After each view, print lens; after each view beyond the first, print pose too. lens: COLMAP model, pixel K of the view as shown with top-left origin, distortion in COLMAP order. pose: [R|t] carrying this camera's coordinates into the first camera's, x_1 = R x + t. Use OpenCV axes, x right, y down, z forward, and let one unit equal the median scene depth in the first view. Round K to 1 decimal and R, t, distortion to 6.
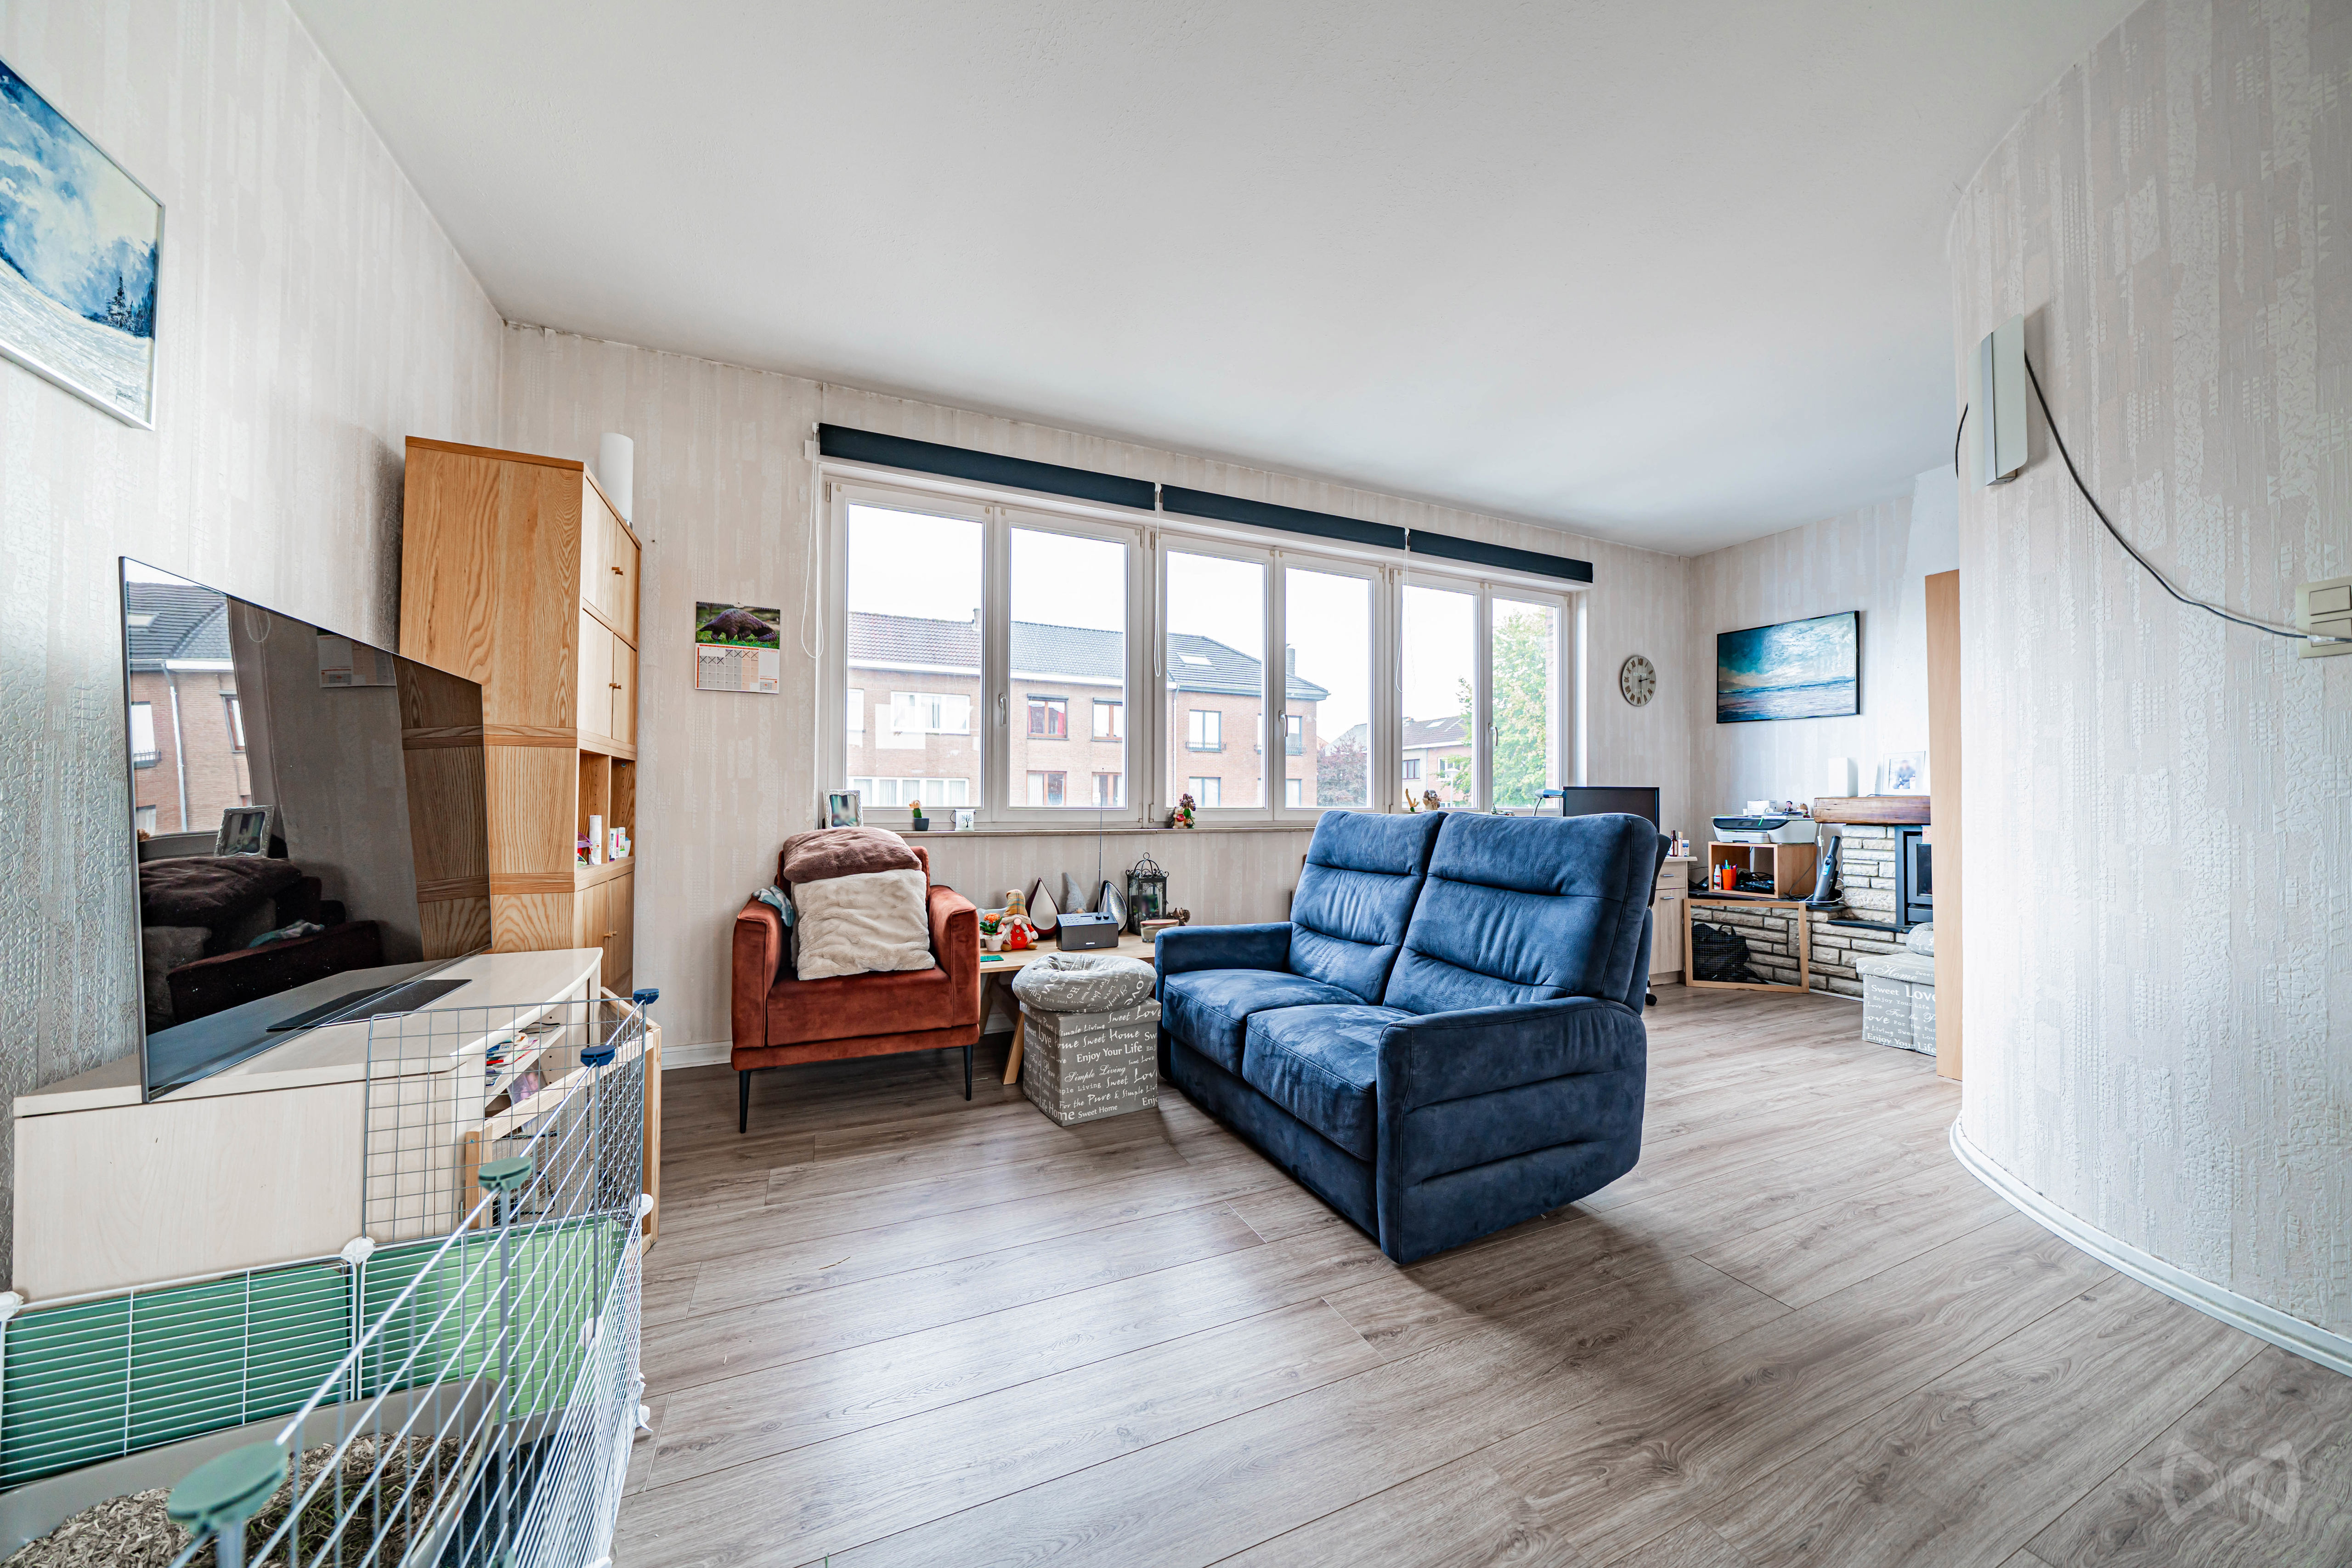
lens RADIAL K [[802.8, 0, 1176.0], [0, 802.8, 784.0], [0, 0, 1]] dist [0.000423, 0.000074]
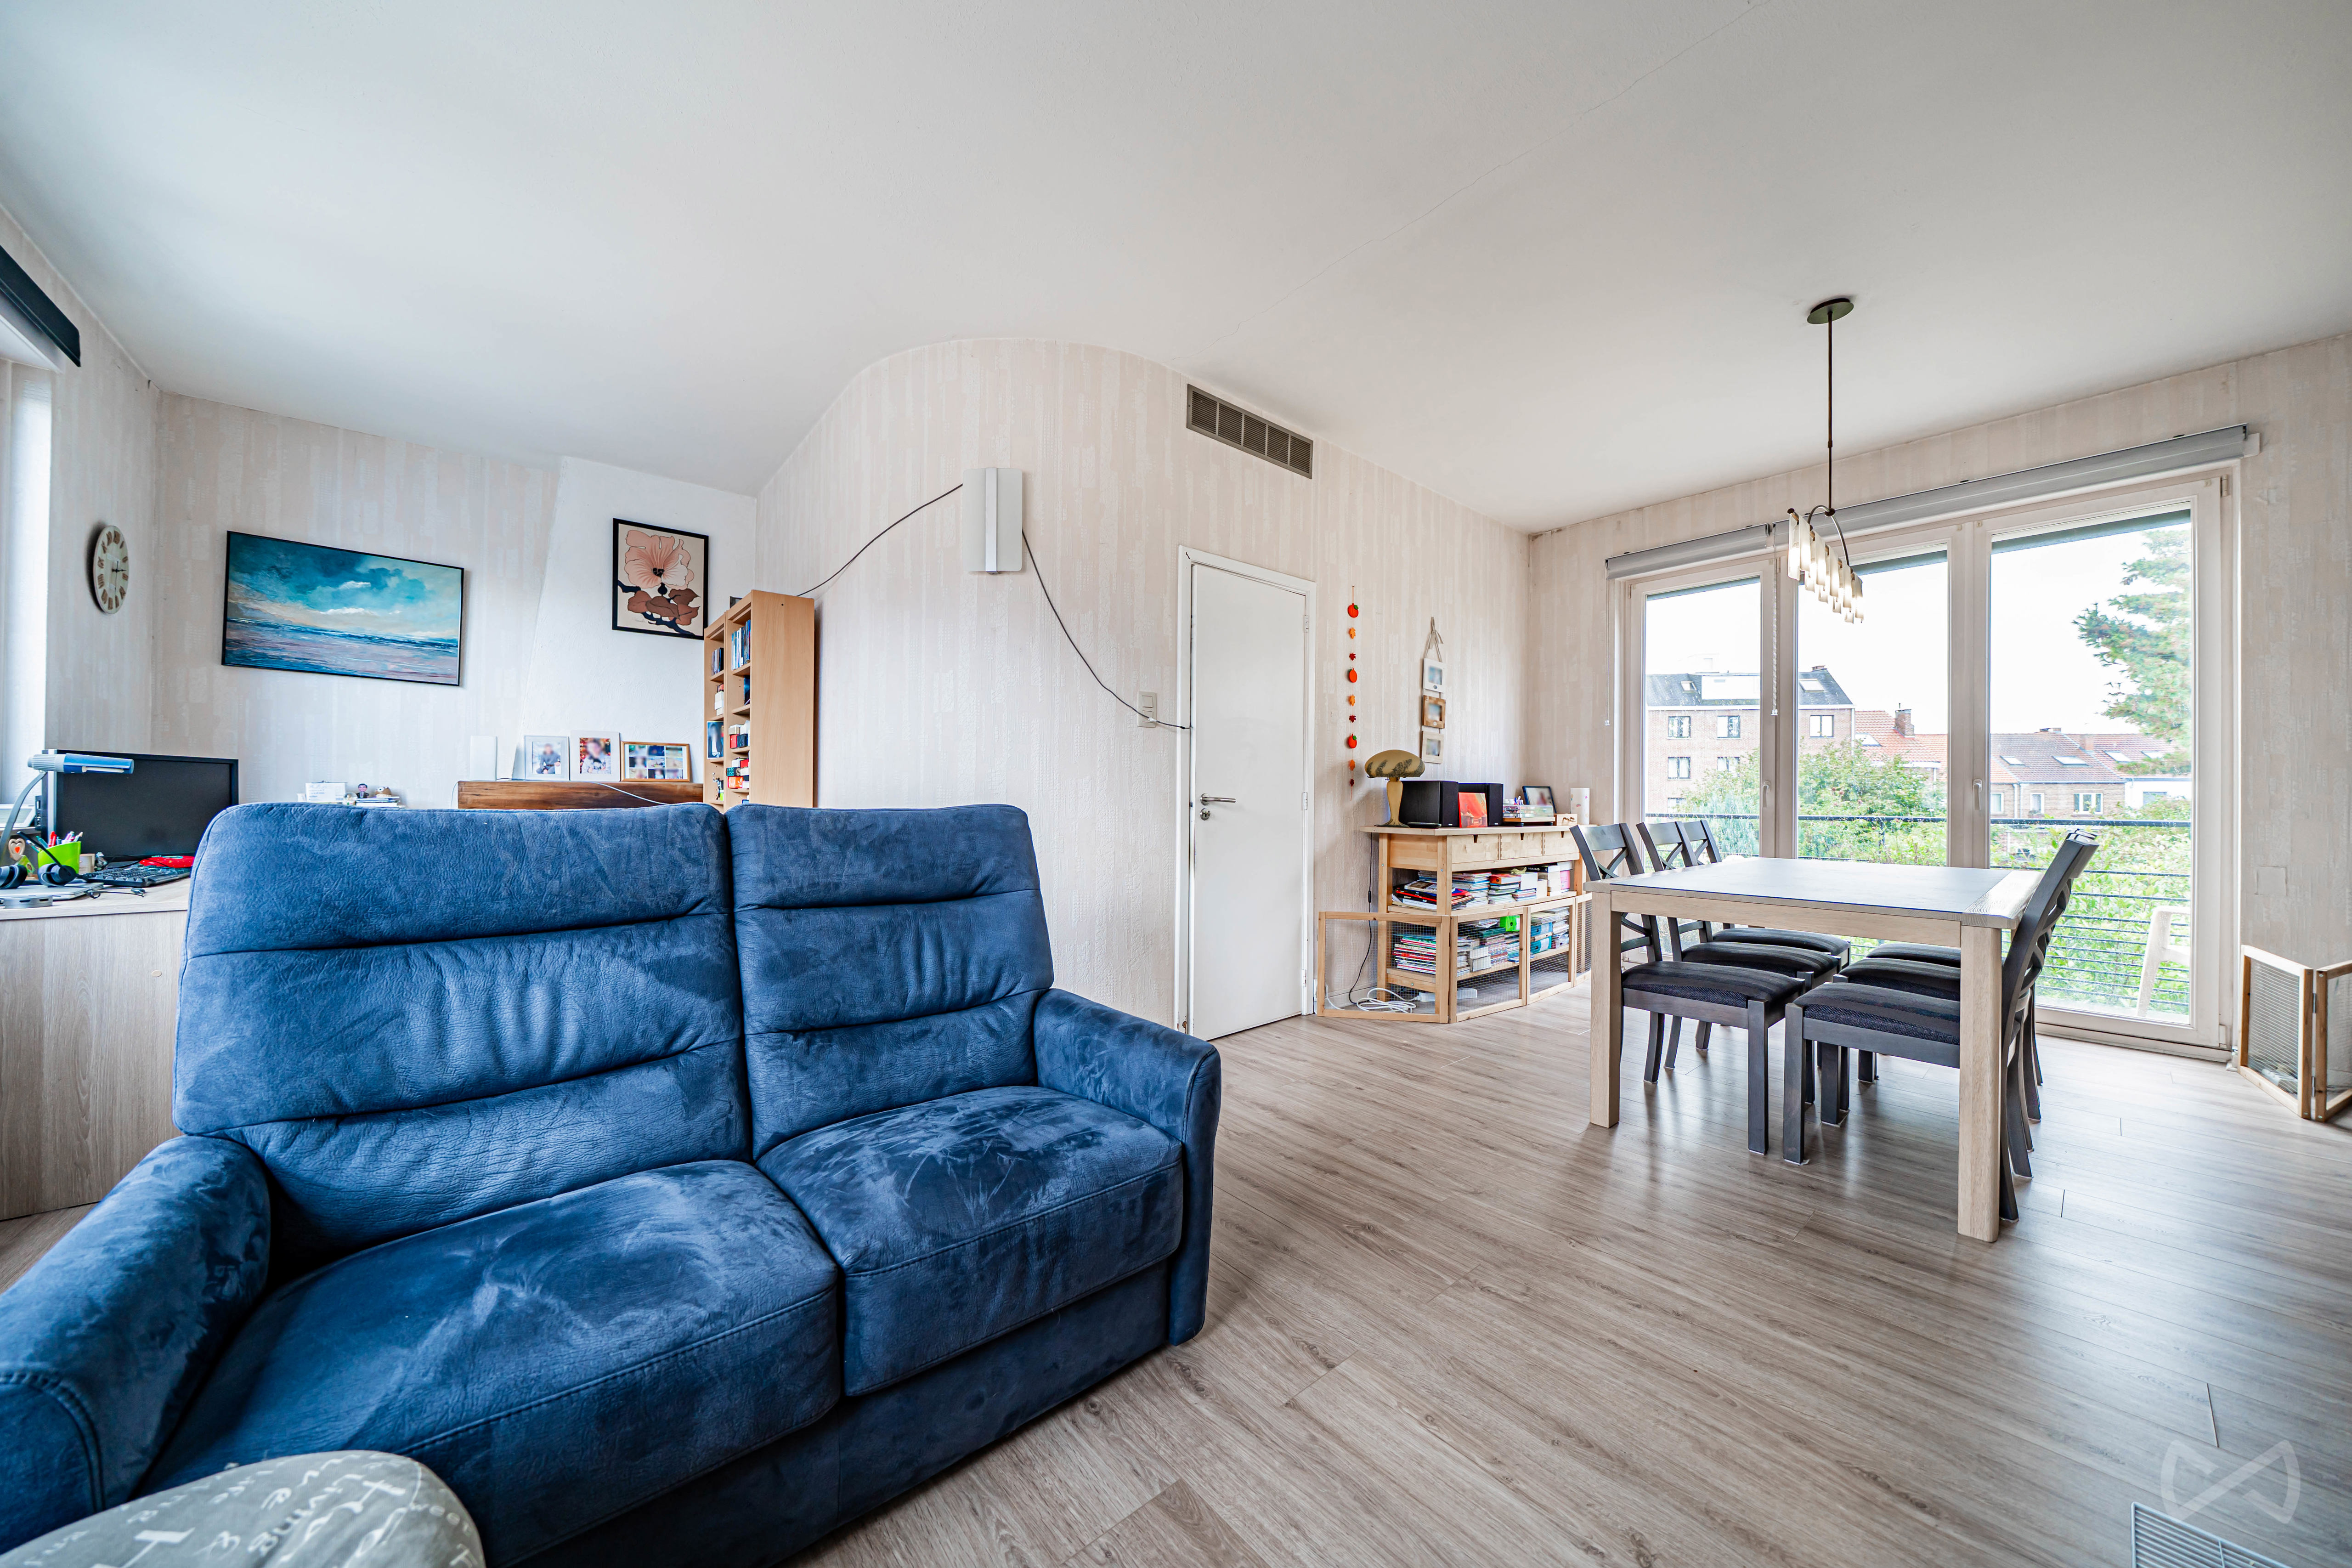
lens RADIAL K [[790.6, 0, 1175.0], [0, 790.6, 799.0], [0, 0, 1]] dist [-0.005011, 0.000205]
pose [[-0.280982, -0.006078, 0.959694, -0.398522], [-0.034406, 0.999401, -0.003744, 0.025086], [-0.959096, -0.034071, -0.281023, 0.982070]]
